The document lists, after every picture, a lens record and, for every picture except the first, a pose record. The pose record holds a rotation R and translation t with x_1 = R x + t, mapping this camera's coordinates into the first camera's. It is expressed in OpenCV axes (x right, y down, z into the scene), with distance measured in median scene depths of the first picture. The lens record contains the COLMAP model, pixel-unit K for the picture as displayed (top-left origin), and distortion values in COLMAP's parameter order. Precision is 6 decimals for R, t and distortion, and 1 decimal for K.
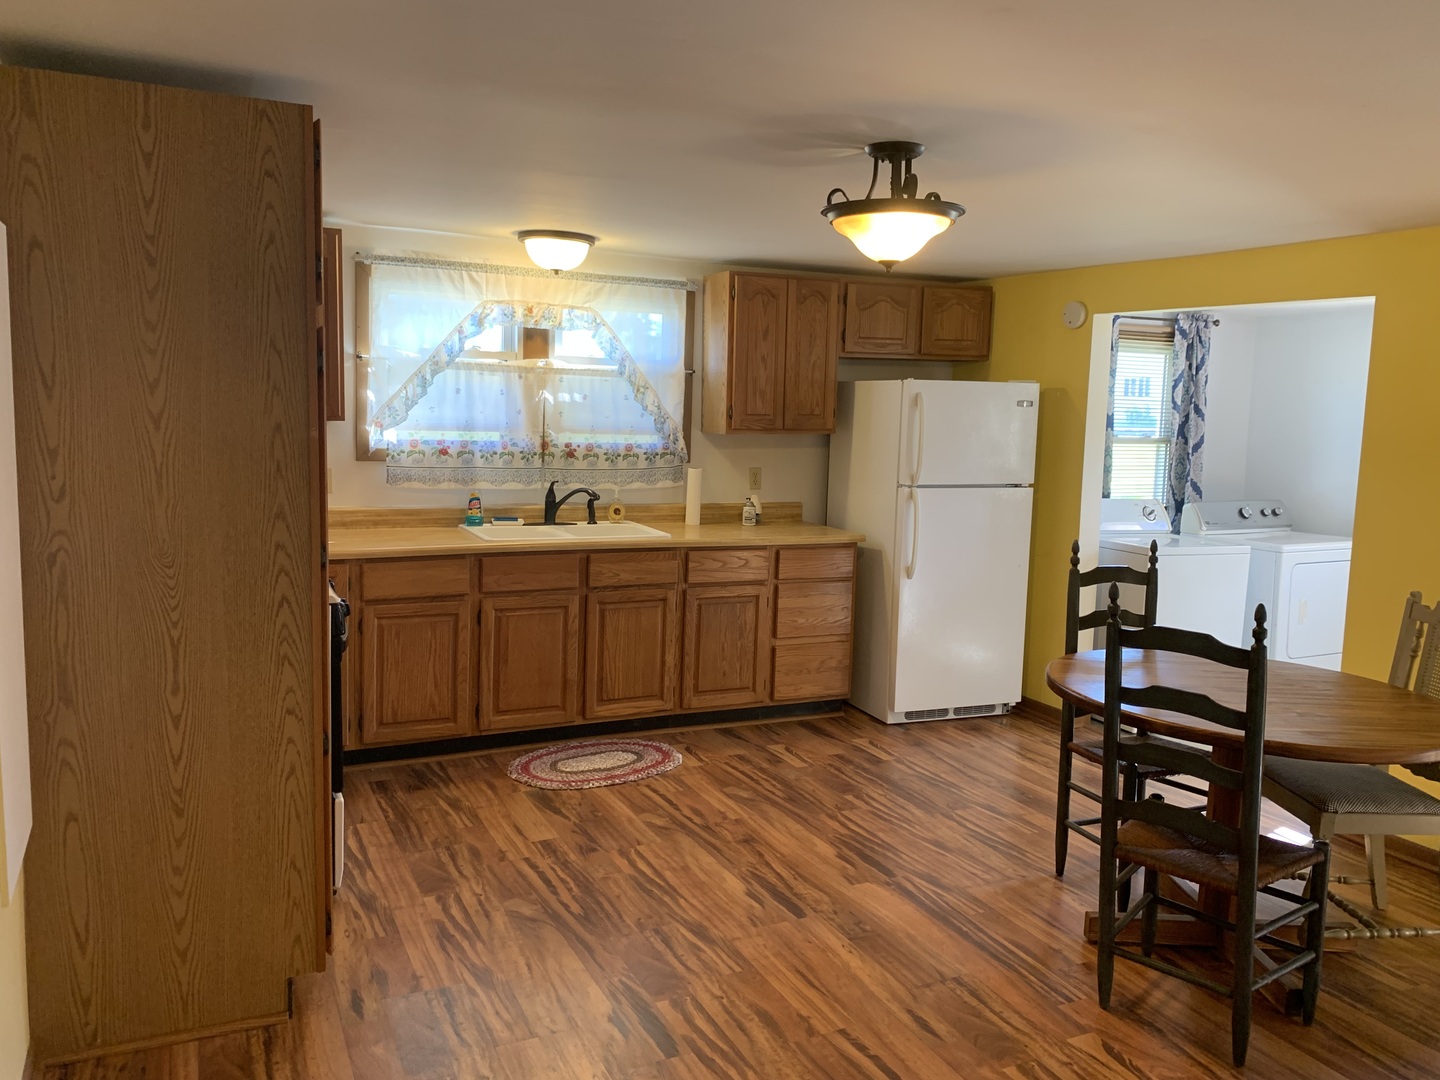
lens RADIAL K [[1116.8, 0, 720.0], [0, 1116.8, 540.0], [0, 0, 1]] dist [0.058228, -0.002083]
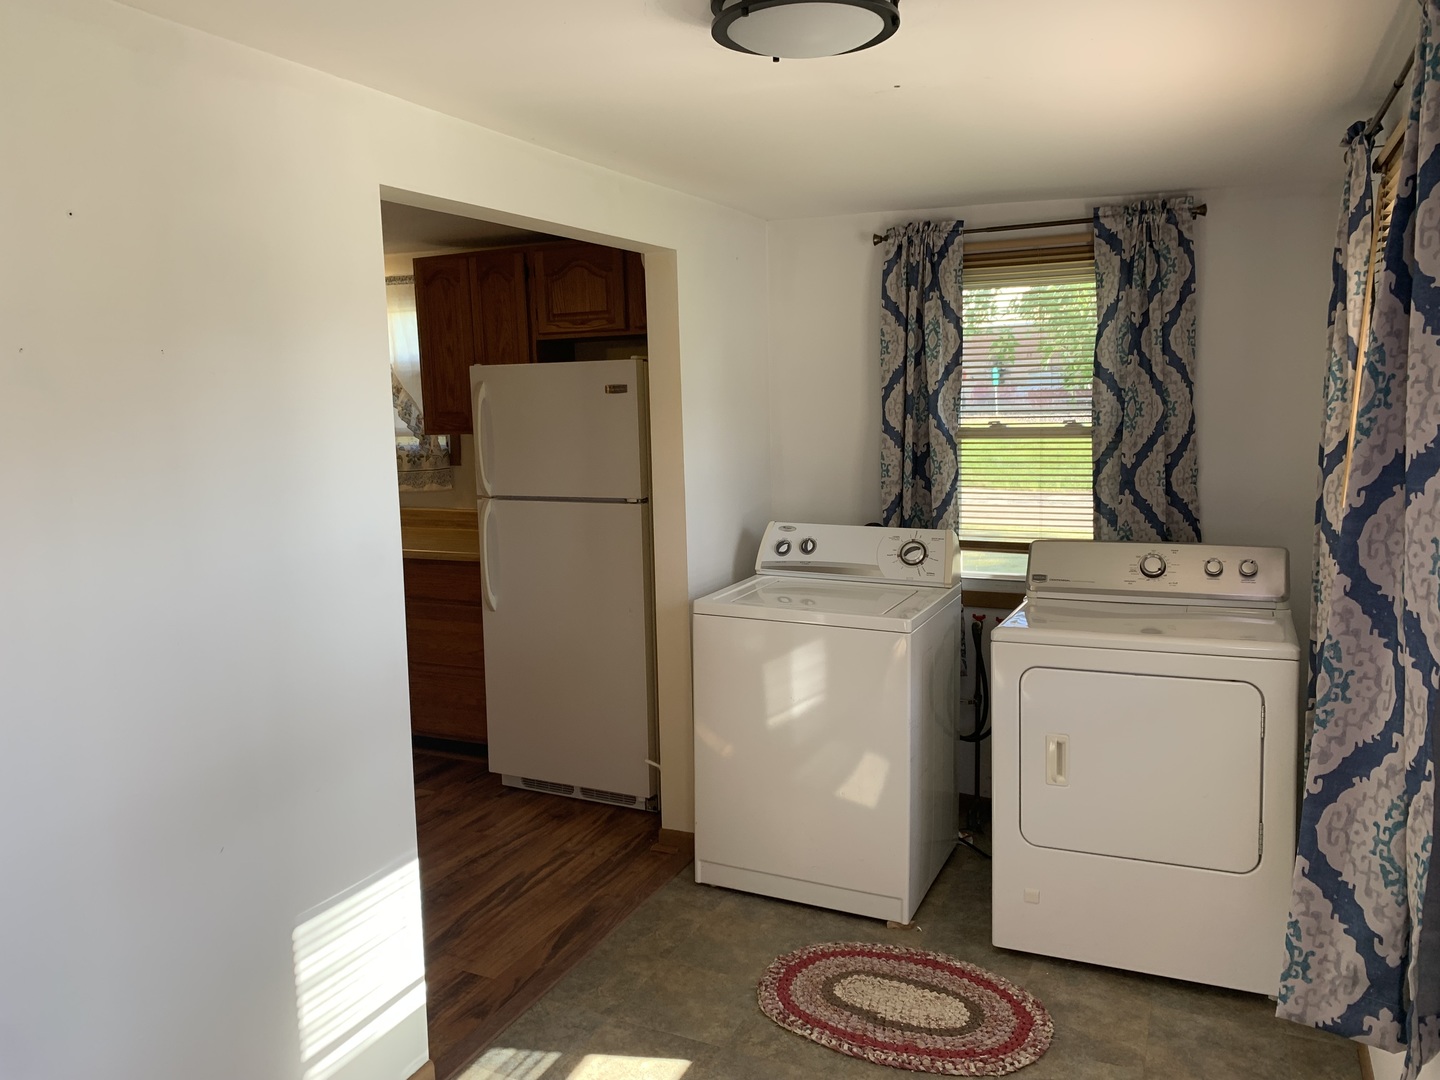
lens RADIAL K [[1099.6, 0, 720.0], [0, 1099.6, 540.0], [0, 0, 1]] dist [0.075143, 0.000106]
pose [[0.626417, 0.060968, -0.777100, 0.932076], [-0.057484, 0.997835, 0.031948, -0.054112], [0.777366, 0.024658, 0.628565, 0.651676]]
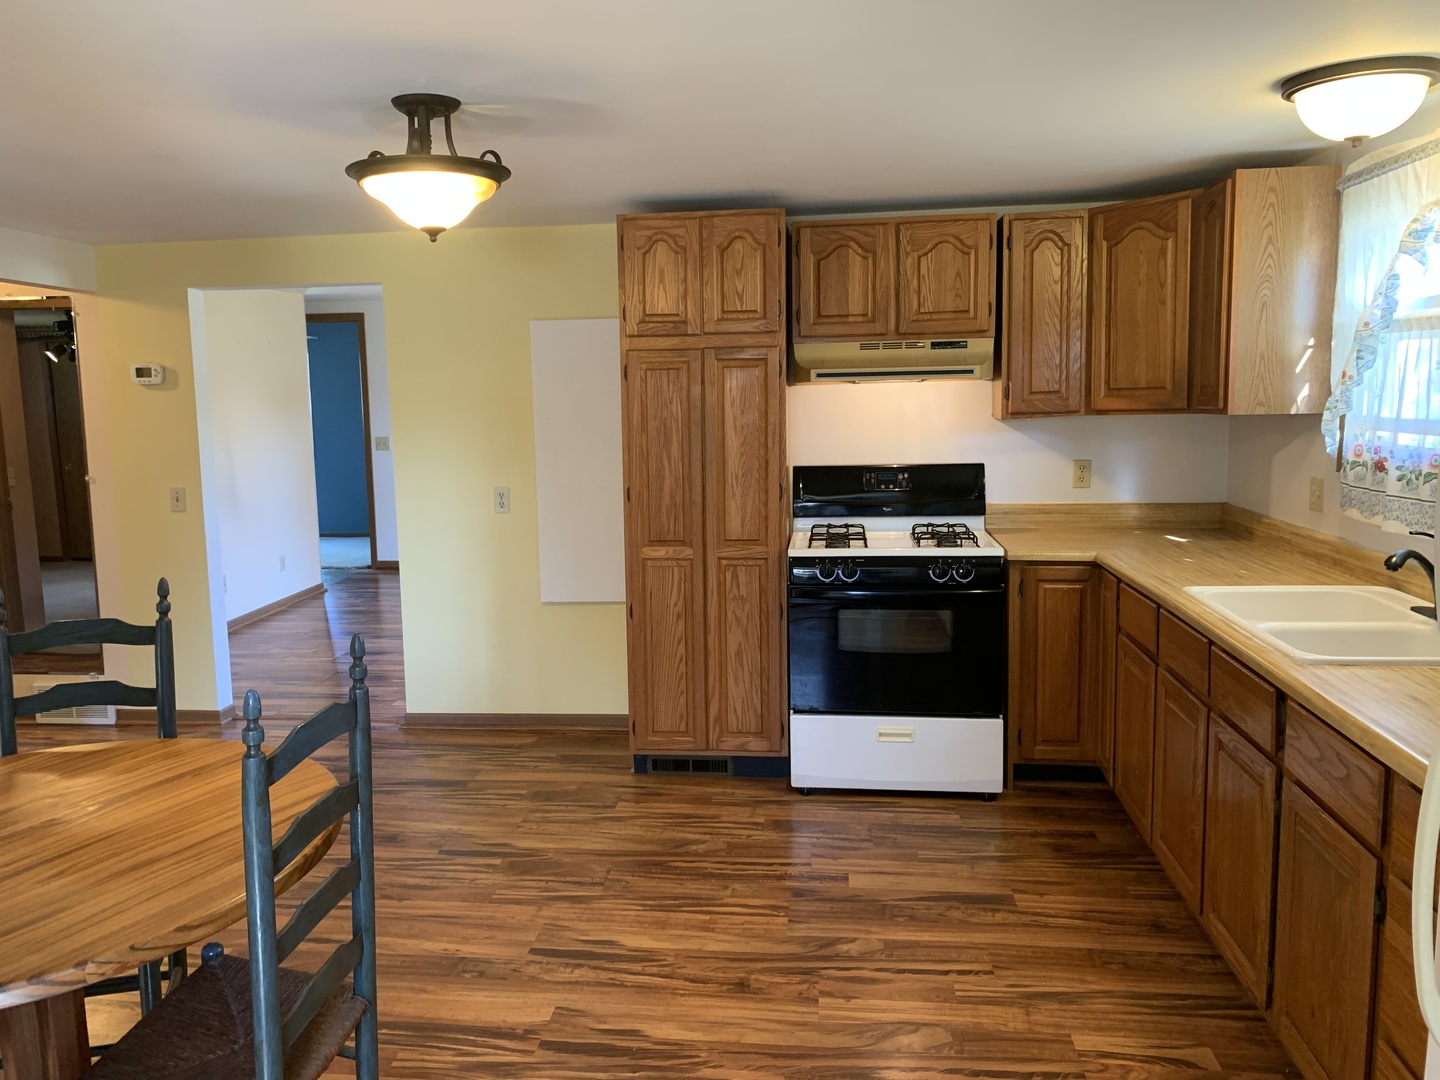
lens RADIAL K [[1108.2, 0, 683.9], [0, 1108.2, 531.5], [0, 0, 1]] dist [0.009885, 0.000128]
pose [[-0.551682, 0.090279, -0.829154, 0.480287], [-0.099320, 0.979940, 0.172780, -0.110768], [0.828120, 0.177671, -0.531649, 1.012313]]
